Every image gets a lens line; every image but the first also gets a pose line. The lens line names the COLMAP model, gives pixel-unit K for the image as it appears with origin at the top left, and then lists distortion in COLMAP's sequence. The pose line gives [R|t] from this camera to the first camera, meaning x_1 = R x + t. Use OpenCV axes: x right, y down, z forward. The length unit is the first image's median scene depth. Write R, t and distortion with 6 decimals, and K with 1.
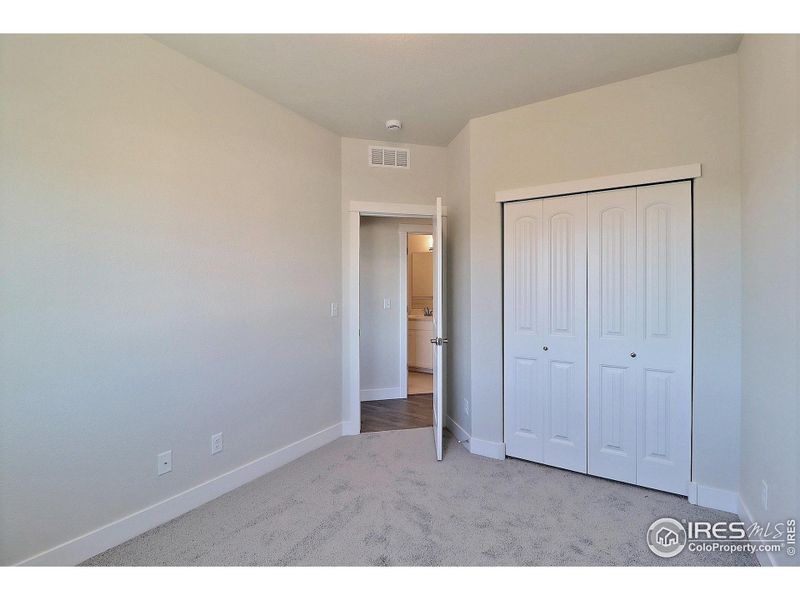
lens RADIAL K [[372.1, 0, 404.1], [0, 372.1, 297.2], [0, 0, 1]] dist [-0.007882, -0.006781]
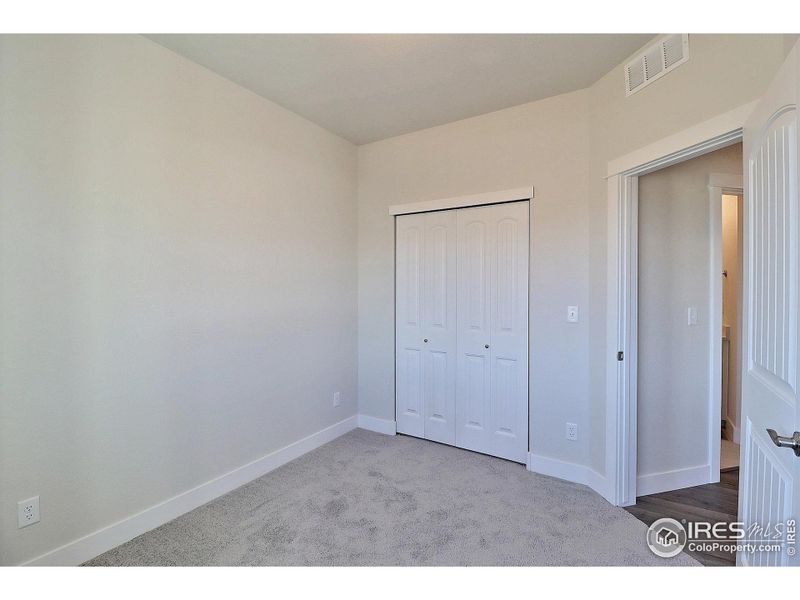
lens RADIAL K [[372.1, 0, 395.6], [0, 372.1, 299.3], [0, 0, 1]] dist [-0.007882, -0.006781]
pose [[0.999848, 0.009239, -0.014786, 0.288388], [-0.009185, 0.999951, 0.003746, 0.003698], [0.014820, -0.003610, 0.999884, -0.170044]]
